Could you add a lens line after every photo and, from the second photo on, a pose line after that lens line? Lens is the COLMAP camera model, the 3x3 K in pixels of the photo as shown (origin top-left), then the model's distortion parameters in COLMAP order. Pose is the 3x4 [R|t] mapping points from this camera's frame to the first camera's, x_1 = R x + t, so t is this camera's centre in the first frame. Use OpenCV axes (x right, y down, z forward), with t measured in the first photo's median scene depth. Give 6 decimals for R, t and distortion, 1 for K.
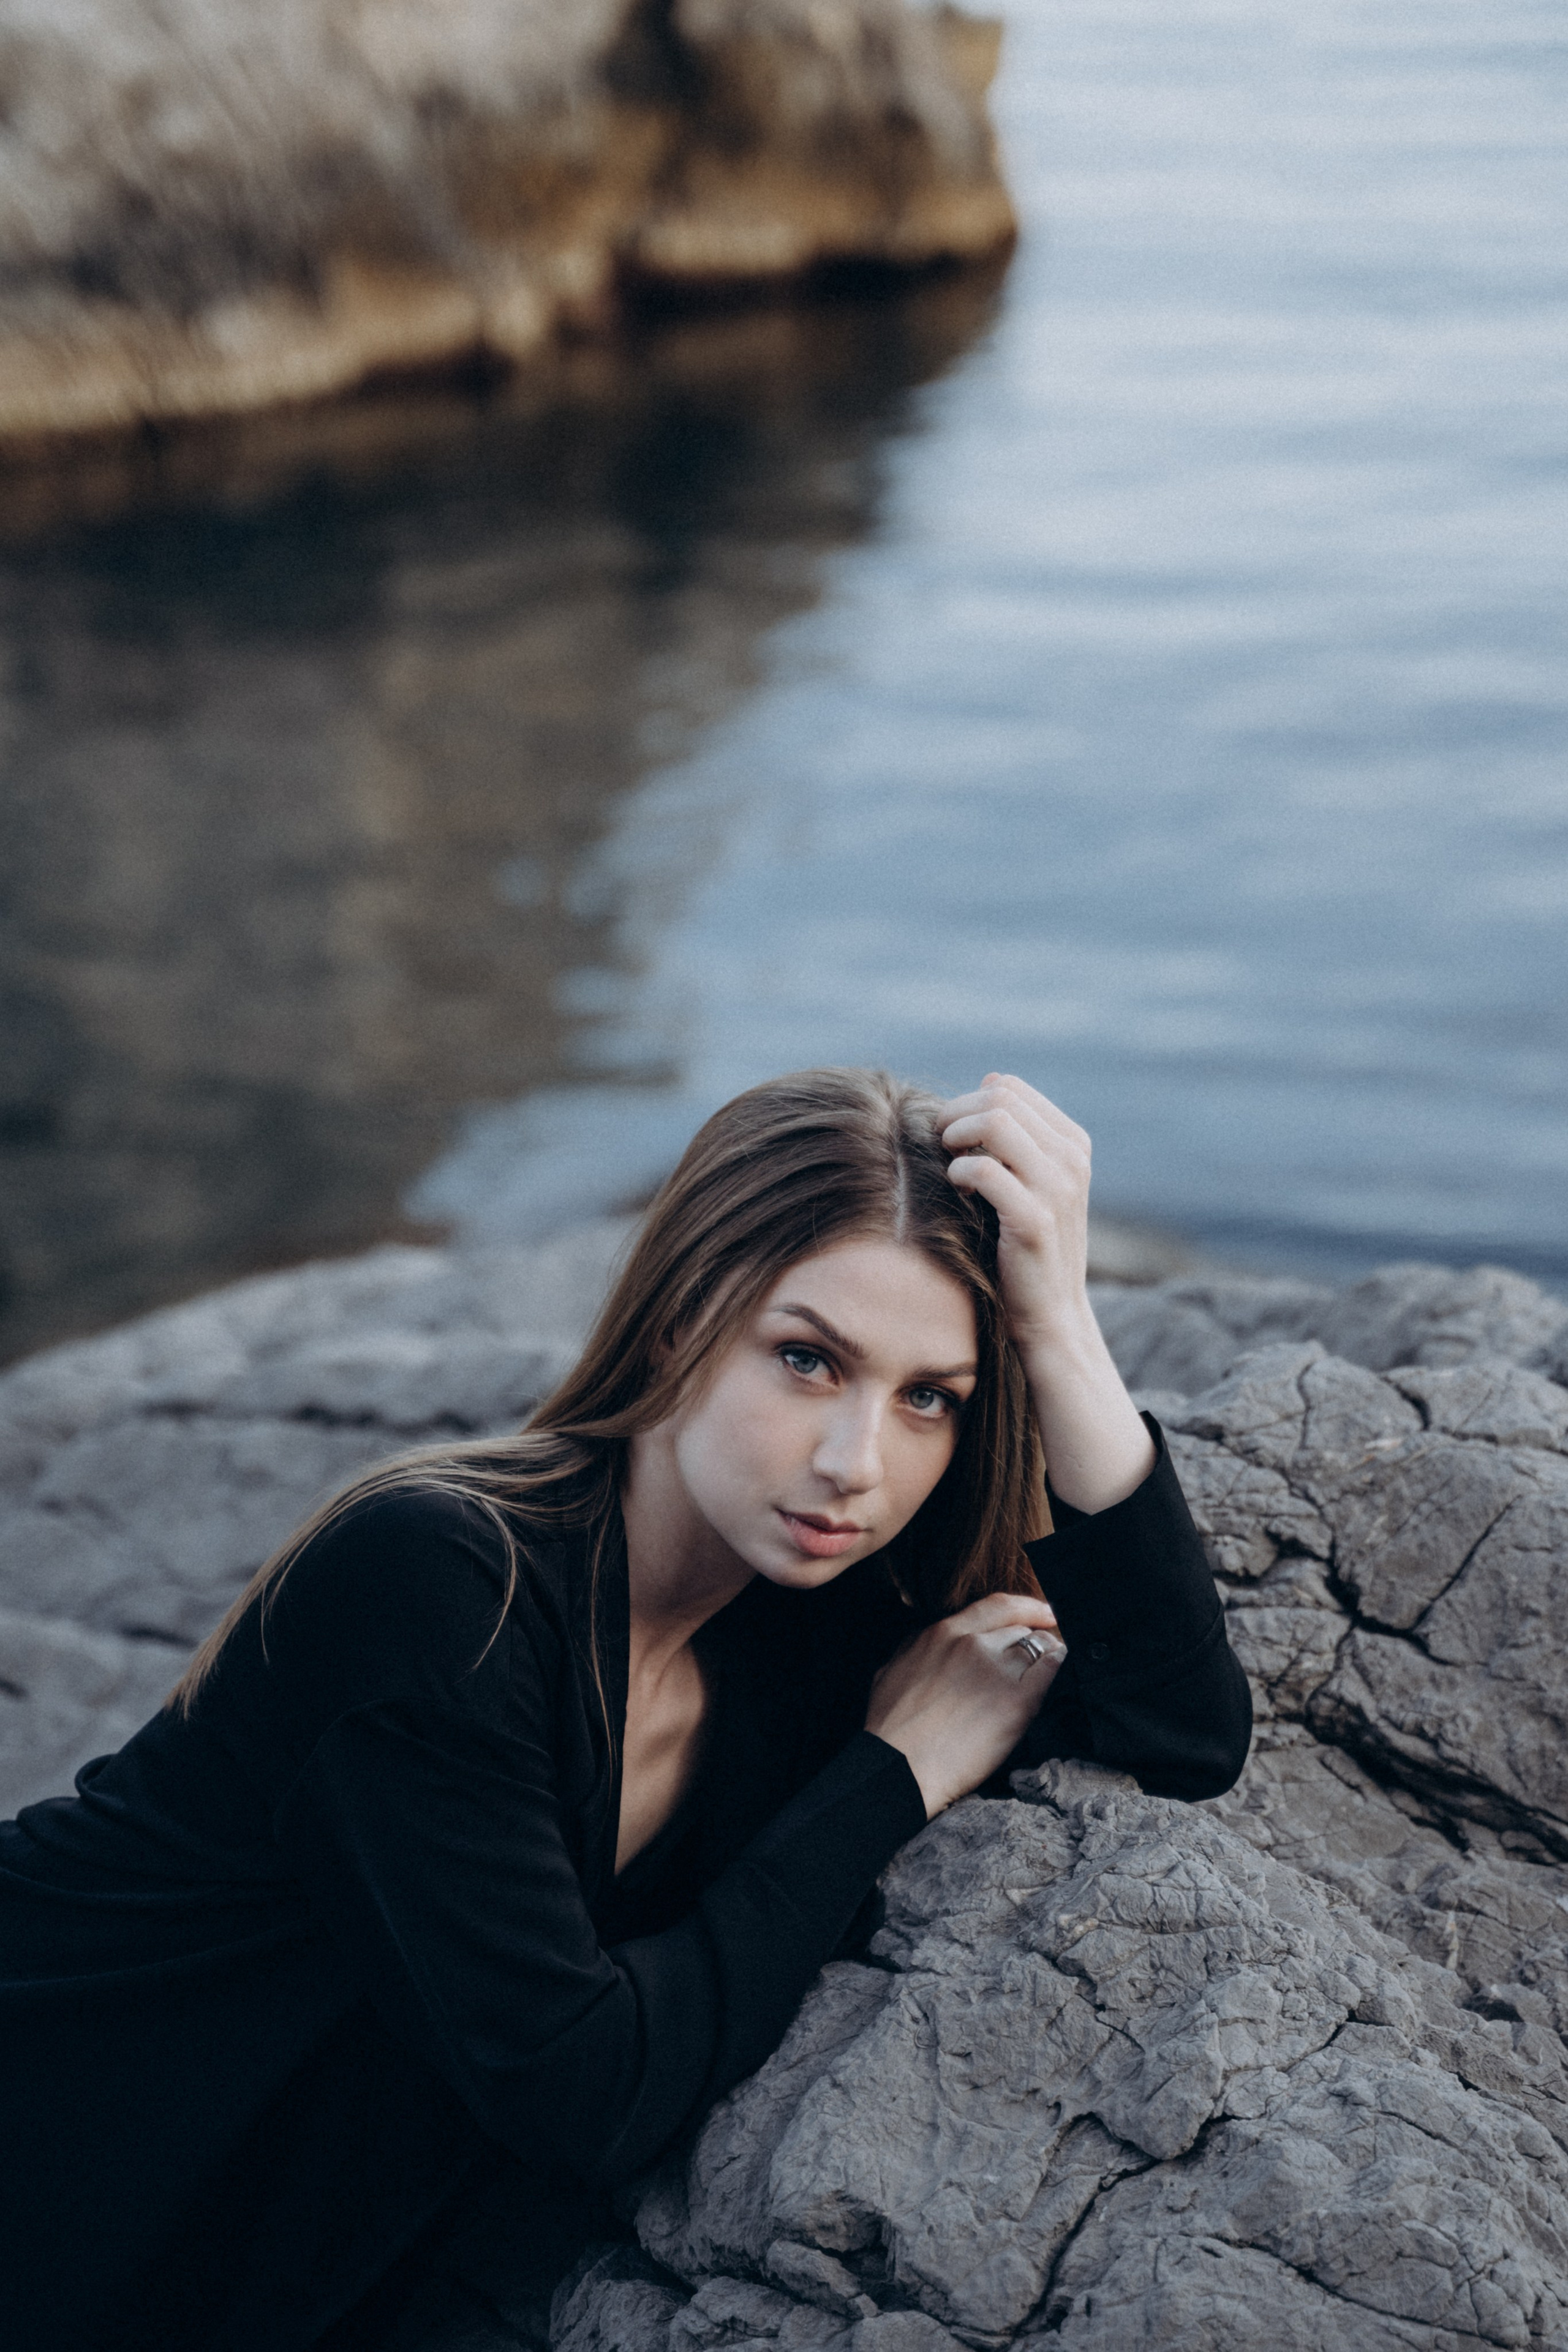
lens RADIAL K [[5027.1, 0, 755.9], [0, 5027.1, 1187.5], [0, 0, 1]] dist [0.015331, -0.259834]
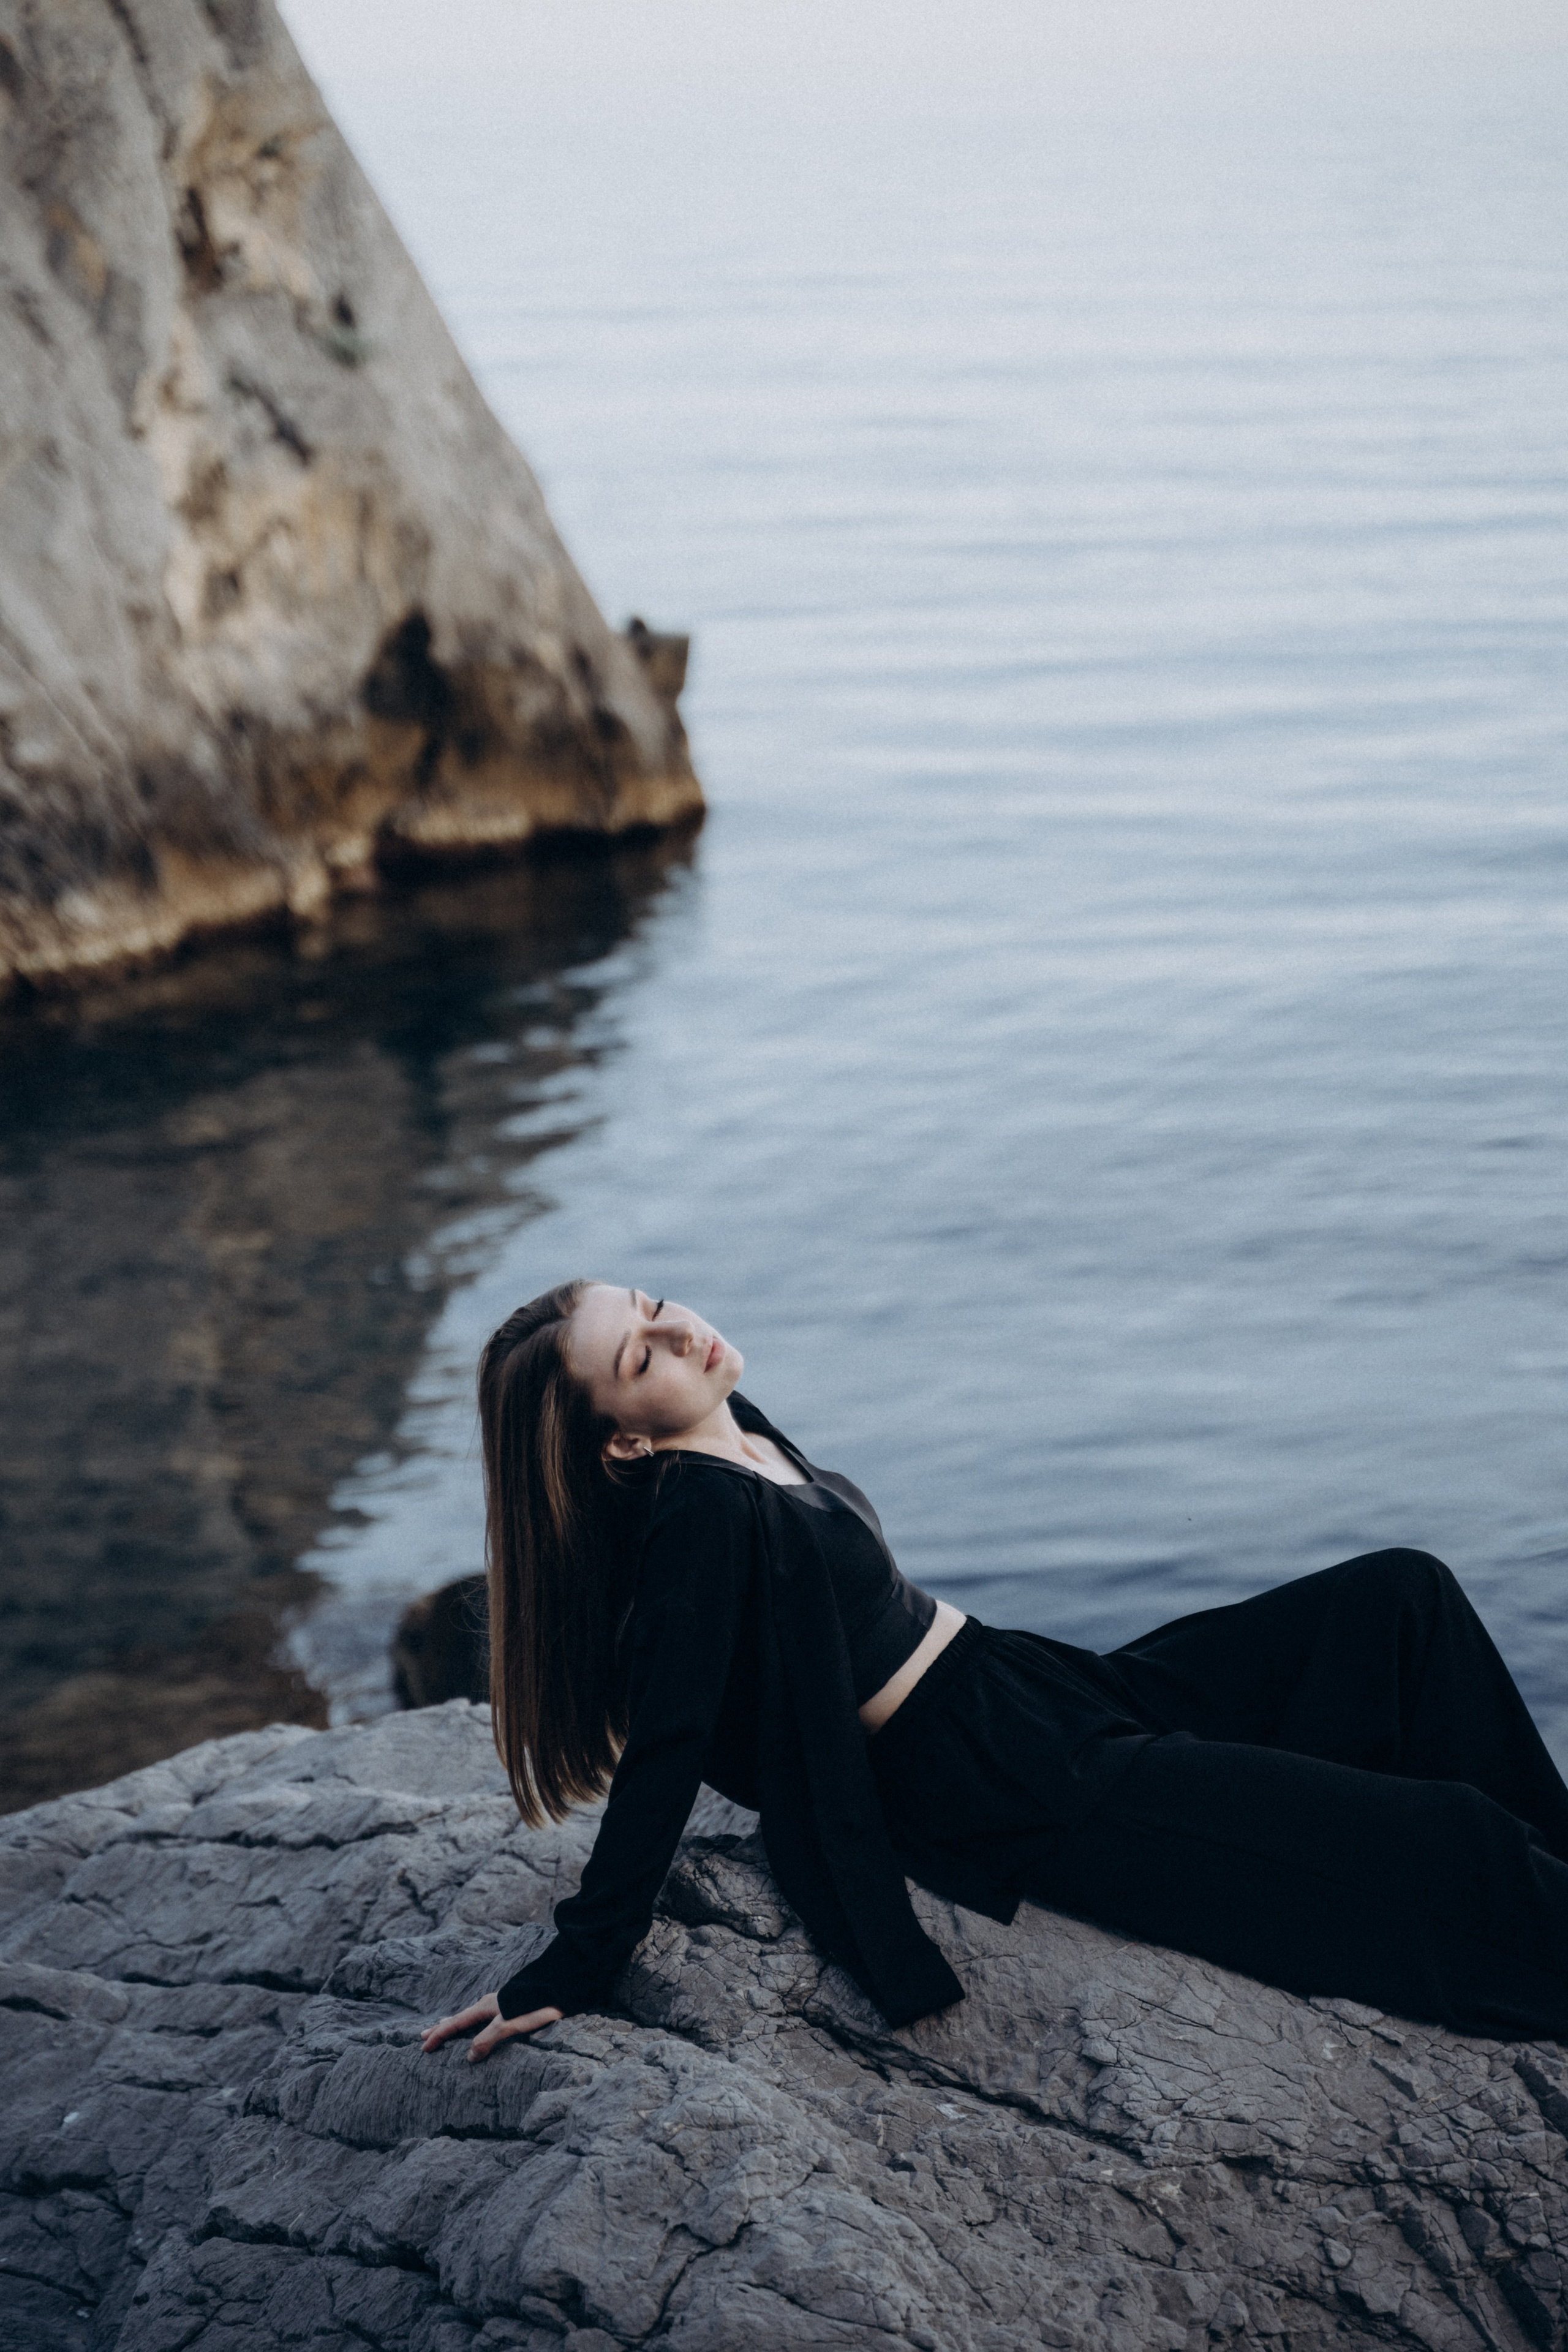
lens RADIAL K [[4900.0, 0, 784.0], [0, 4900.0, 1176.0], [0, 0, 1]] dist [0.002965, -0.105325]
pose [[0.998116, -0.028068, 0.054556, 0.013004], [0.031034, 0.998042, -0.054304, -0.118444], [-0.052925, 0.055895, 0.997033, -0.926451]]
